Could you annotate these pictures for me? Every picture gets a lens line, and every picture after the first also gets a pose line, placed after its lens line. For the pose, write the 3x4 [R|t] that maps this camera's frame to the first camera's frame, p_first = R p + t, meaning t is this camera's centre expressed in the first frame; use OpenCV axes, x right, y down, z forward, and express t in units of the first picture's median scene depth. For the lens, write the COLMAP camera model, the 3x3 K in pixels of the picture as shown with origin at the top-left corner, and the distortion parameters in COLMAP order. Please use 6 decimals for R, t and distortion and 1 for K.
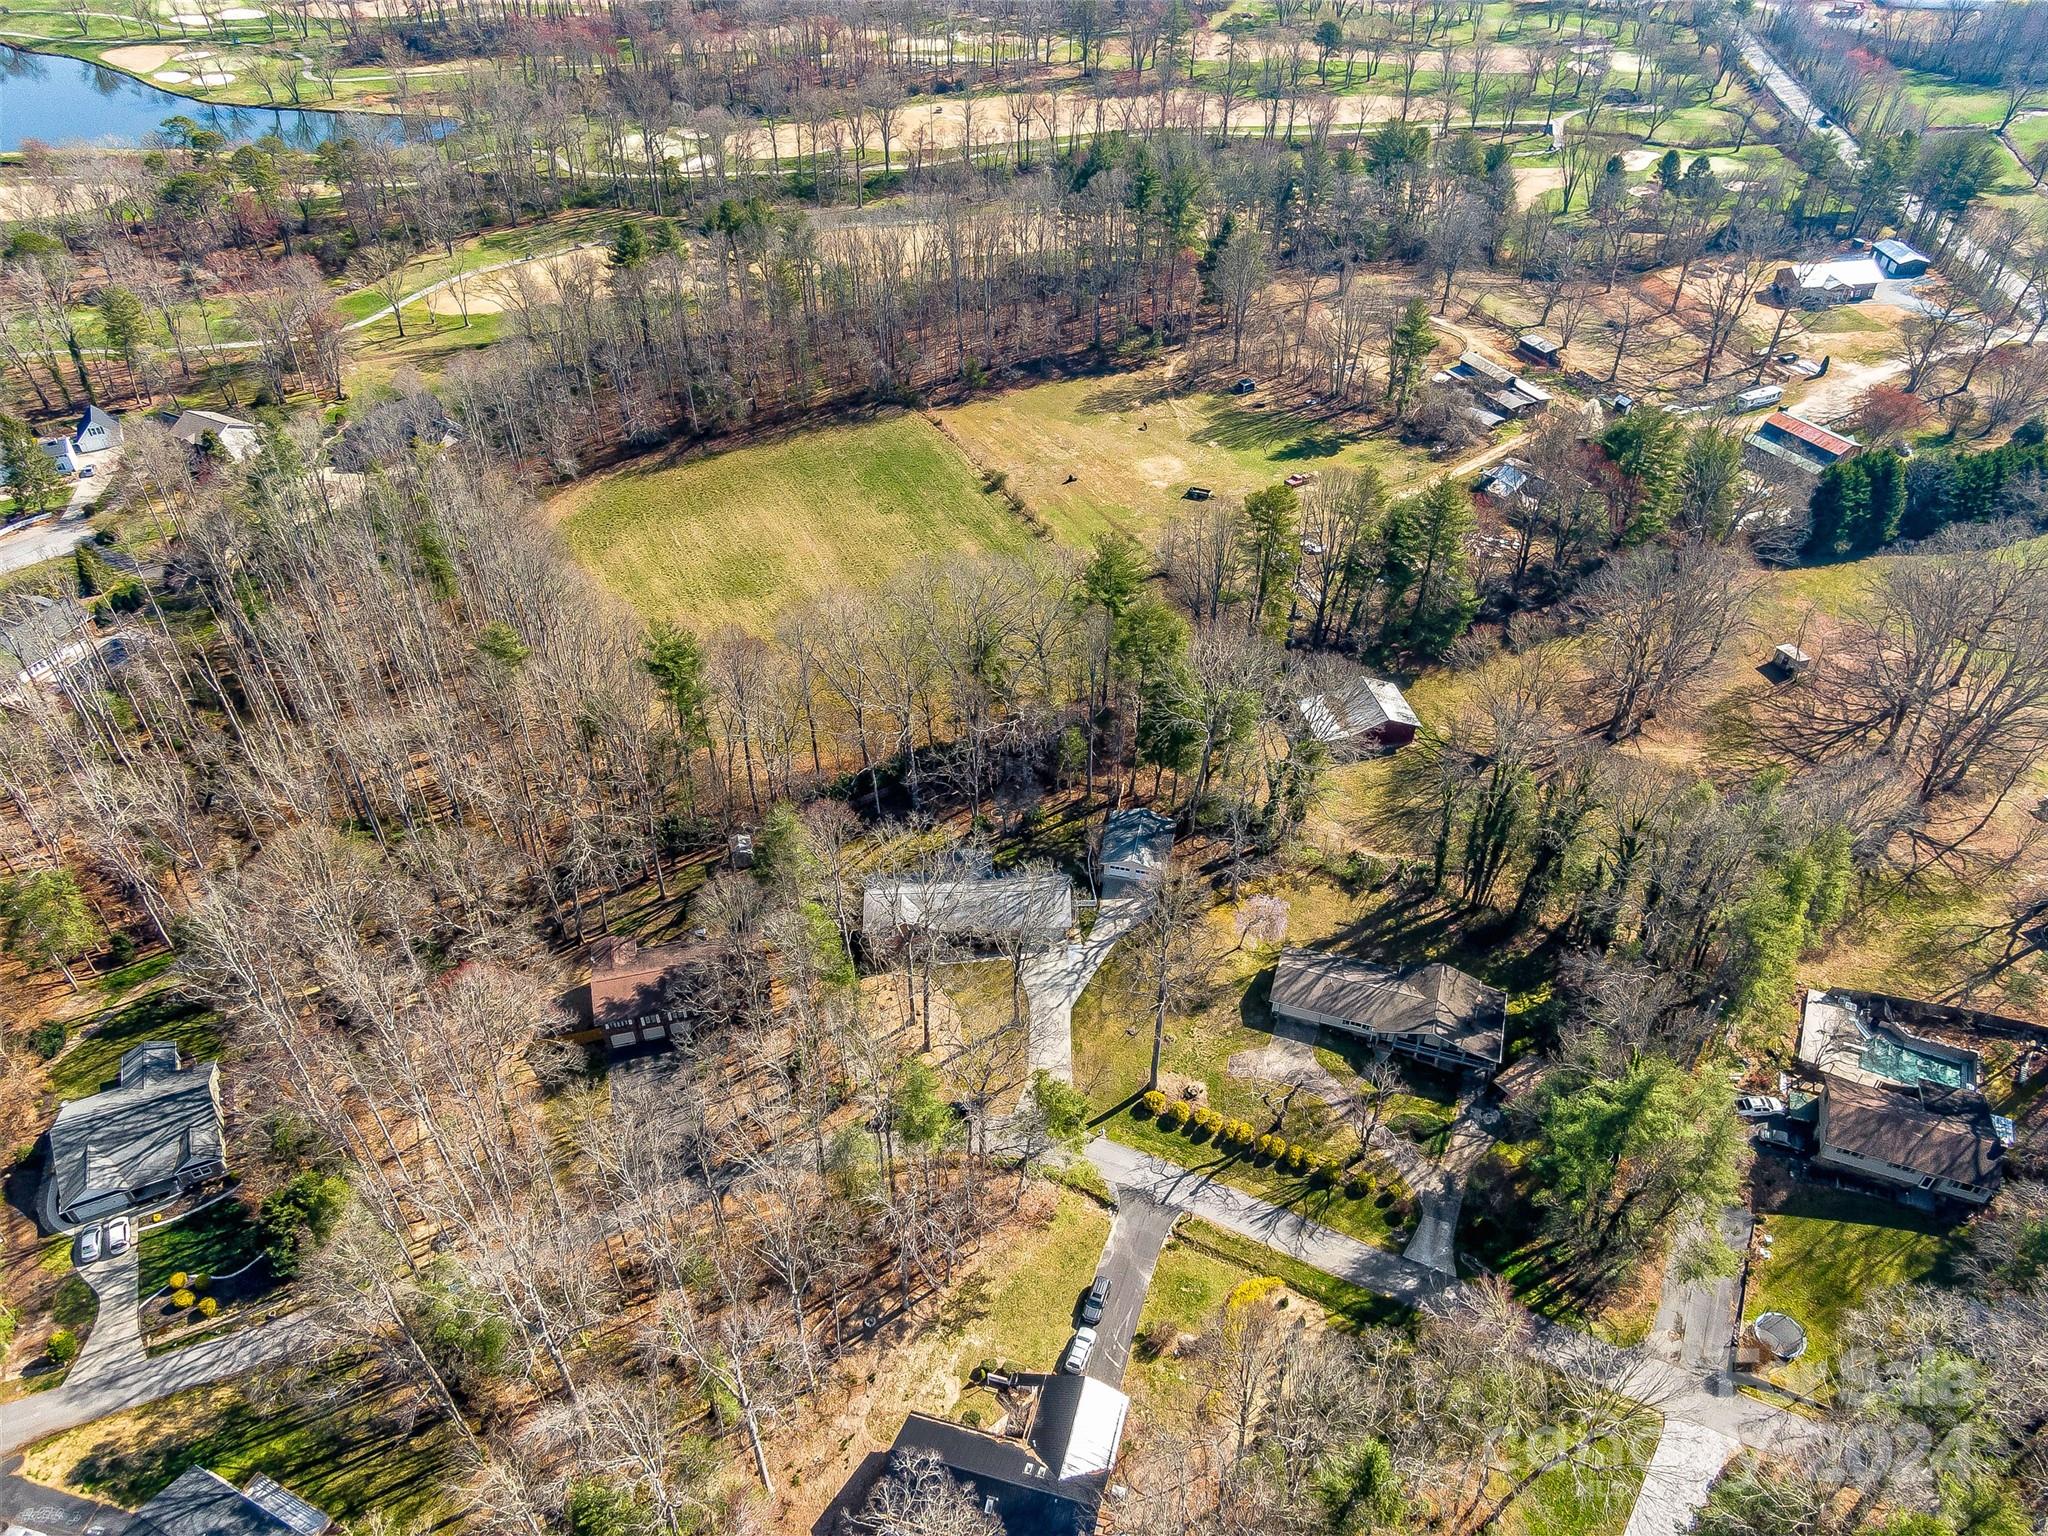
lens RADIAL K [[1455.7, 0, 1029.0], [0, 1455.7, 763.4], [0, 0, 1]] dist [0.034371, -0.046855]
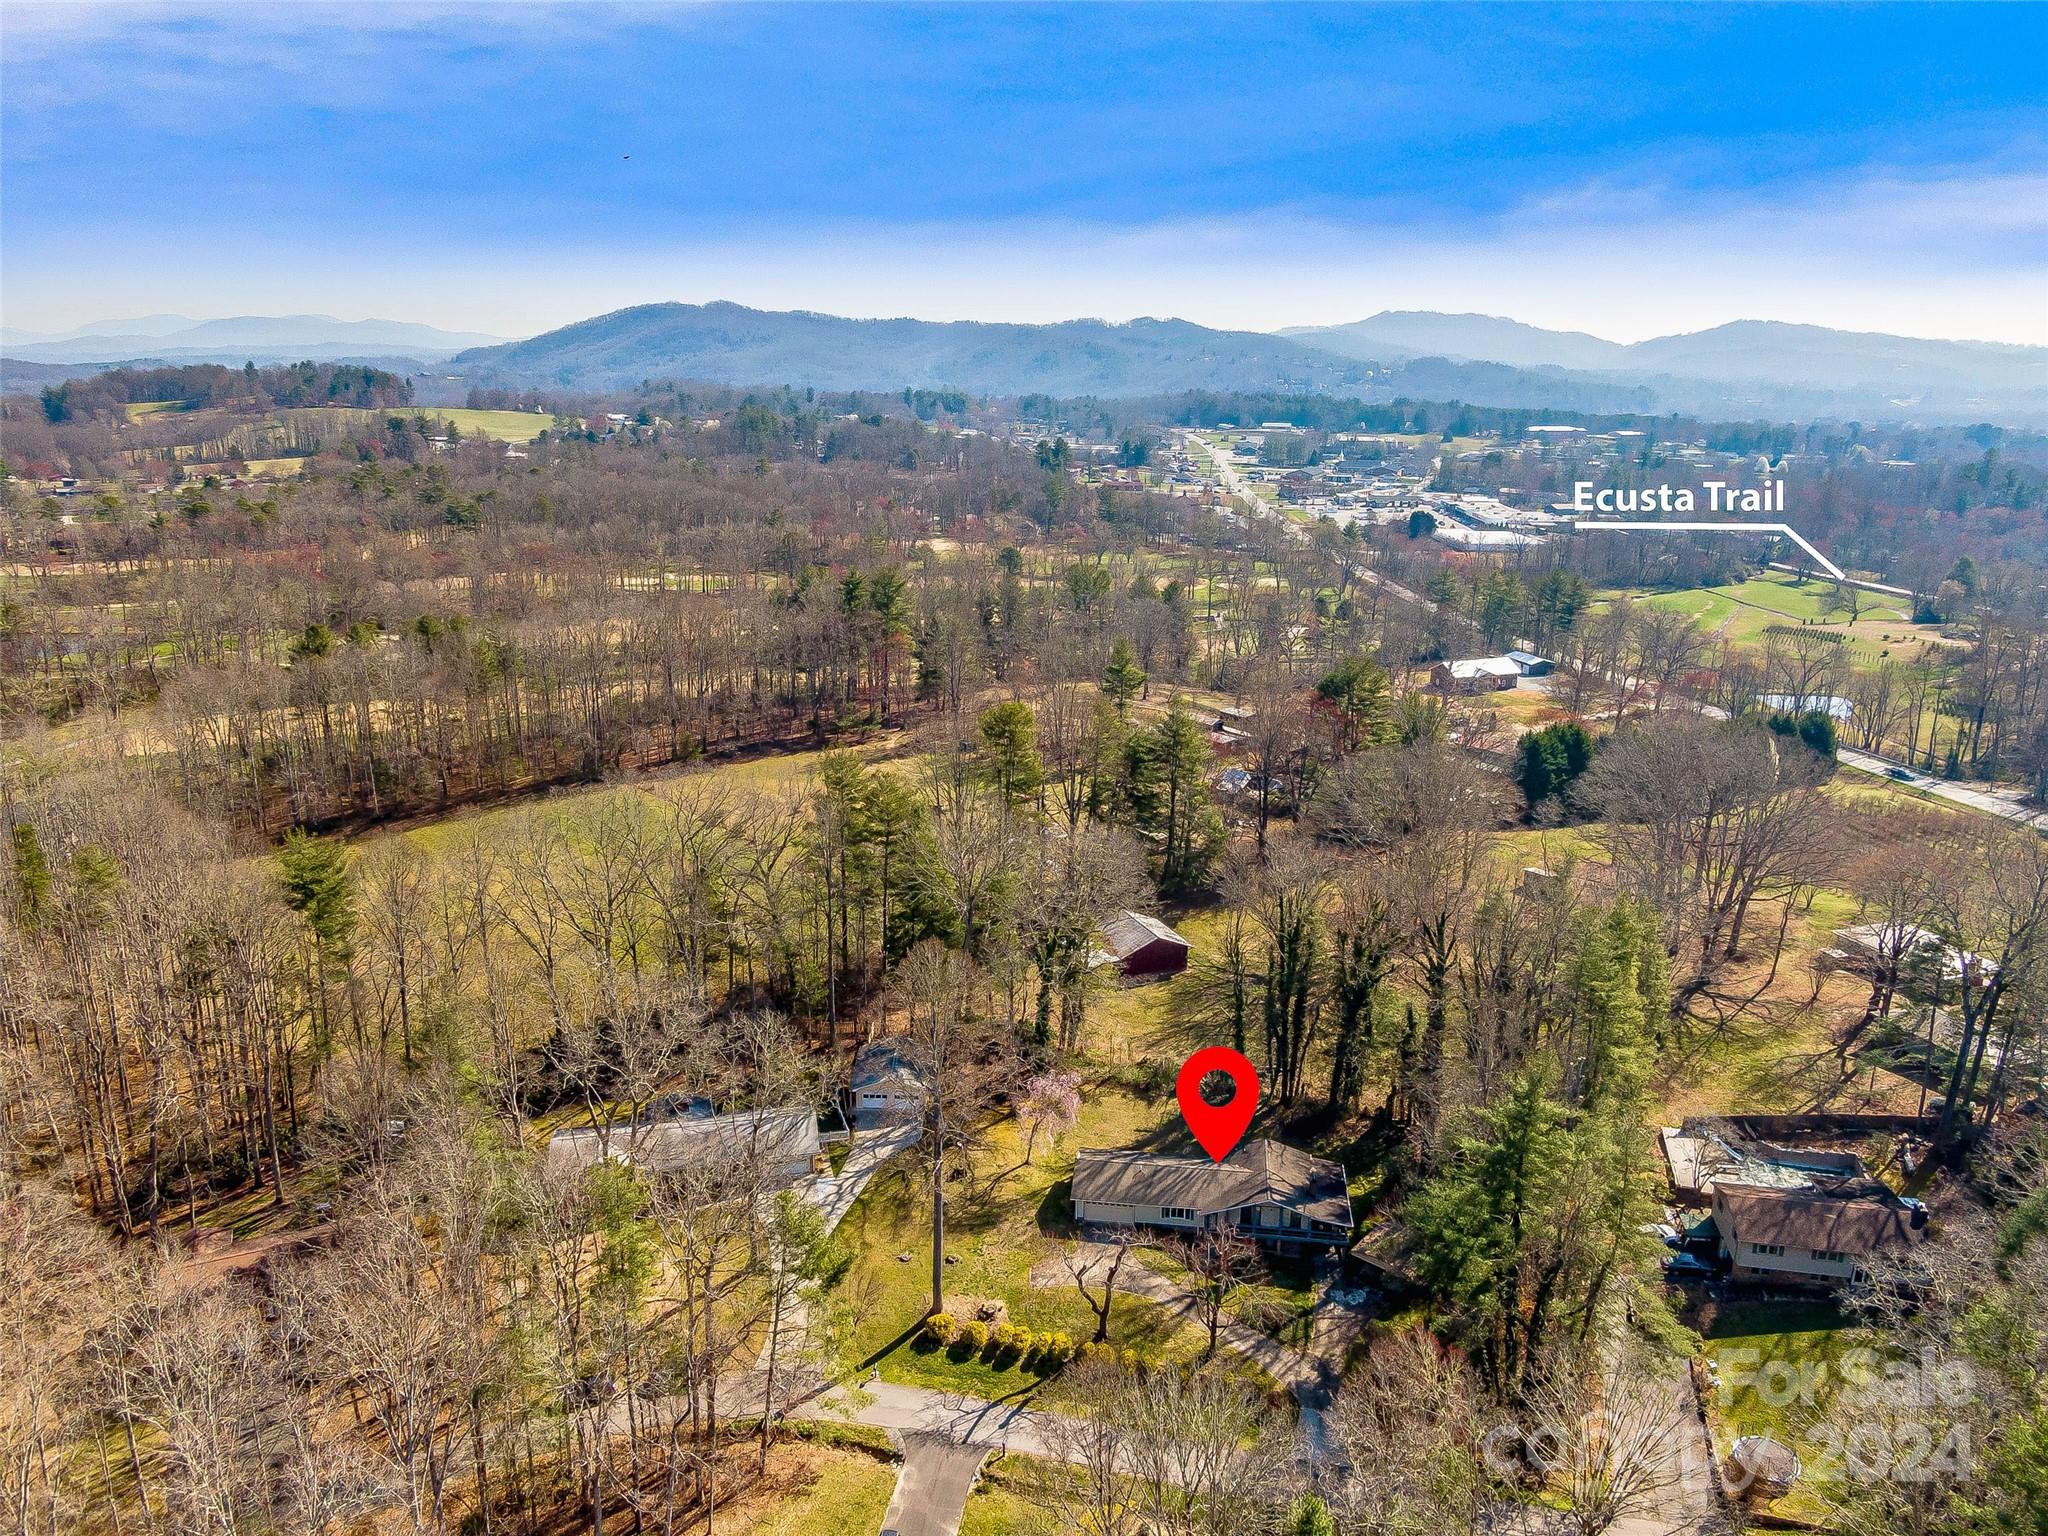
lens RADIAL K [[1455.7, 0, 1029.0], [0, 1455.7, 763.4], [0, 0, 1]] dist [0.034371, -0.046855]
pose [[0.980713, -0.042466, 0.190785, -0.002605], [0.116310, 0.911268, -0.395047, 0.260327], [-0.157080, 0.409618, 0.898632, 0.174190]]
